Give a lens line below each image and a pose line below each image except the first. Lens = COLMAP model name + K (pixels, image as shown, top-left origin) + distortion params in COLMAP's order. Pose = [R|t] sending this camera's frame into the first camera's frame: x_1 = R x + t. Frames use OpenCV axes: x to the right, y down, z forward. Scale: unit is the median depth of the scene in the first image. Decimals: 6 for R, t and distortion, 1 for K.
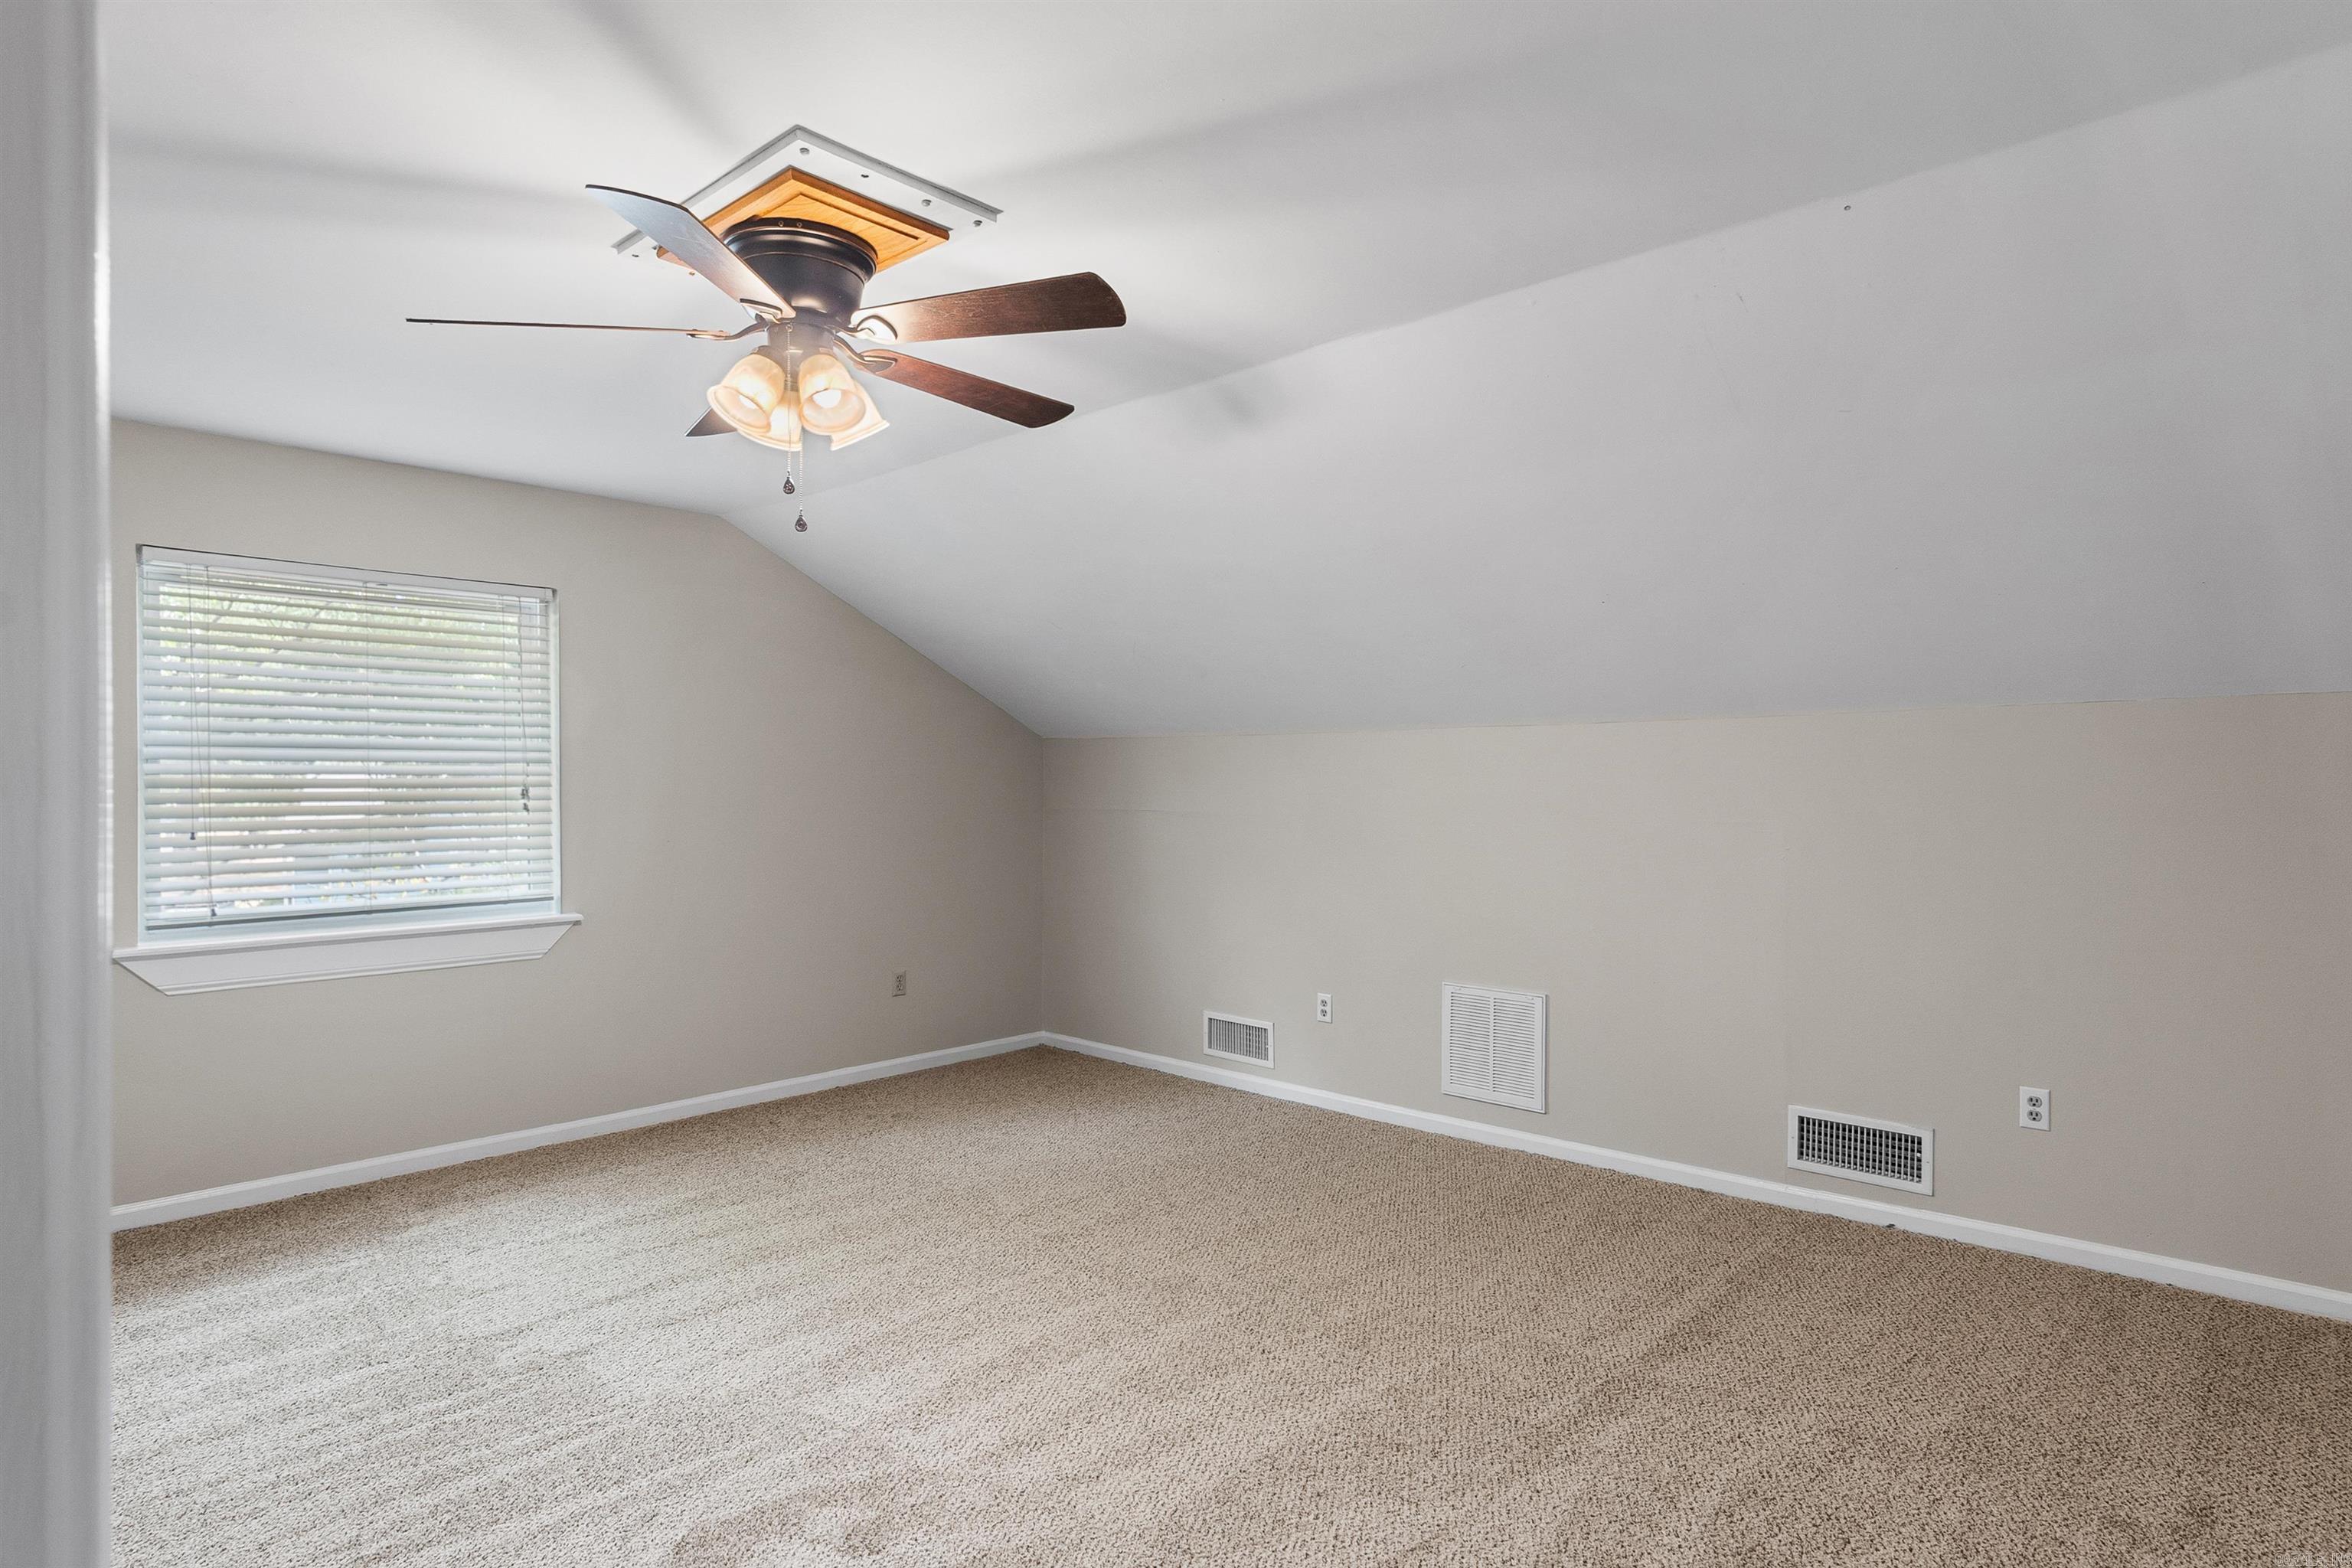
lens RADIAL K [[1268.1, 0, 1164.8], [0, 1268.1, 783.6], [0, 0, 1]] dist [-0.007053, -0.000458]
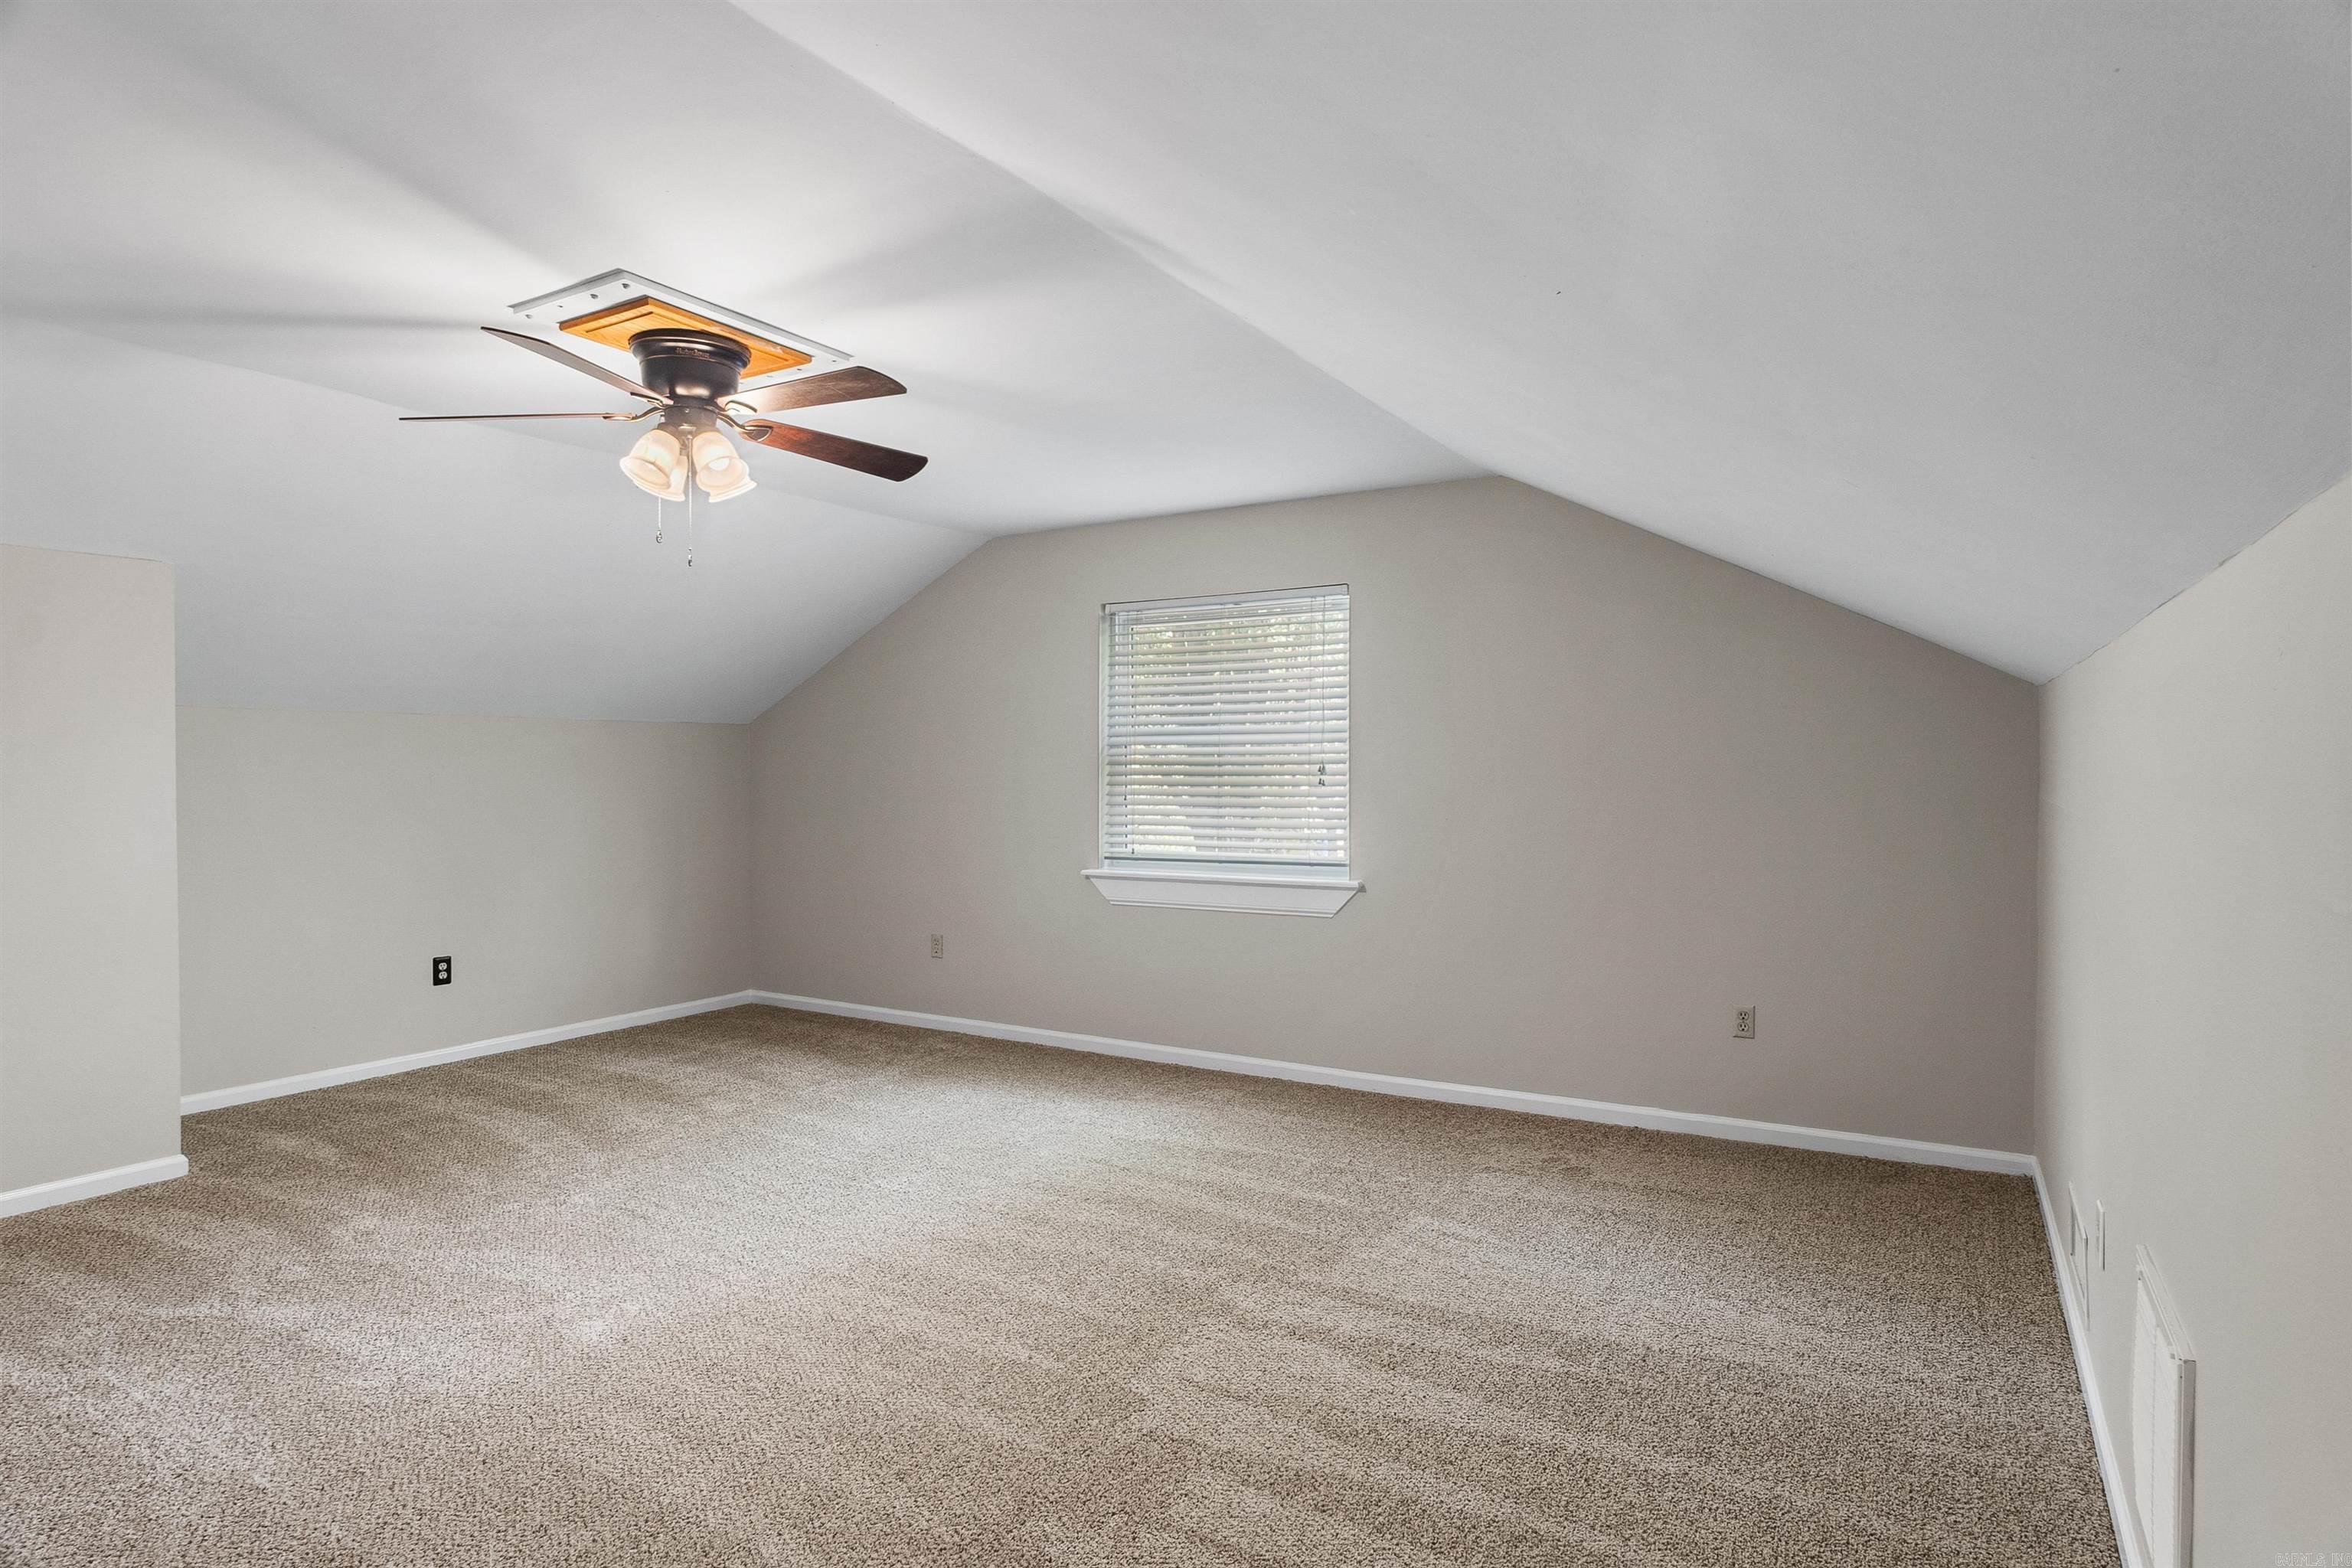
lens RADIAL K [[1268.1, 0, 1249.2], [0, 1268.1, 773.0], [0, 0, 1]] dist [-0.007053, -0.000458]
pose [[0.233175, 0.002039, -0.972433, 0.590316], [0.000849, 0.999997, 0.002301, 0.008174], [0.972434, -0.001362, 0.233173, 0.683364]]
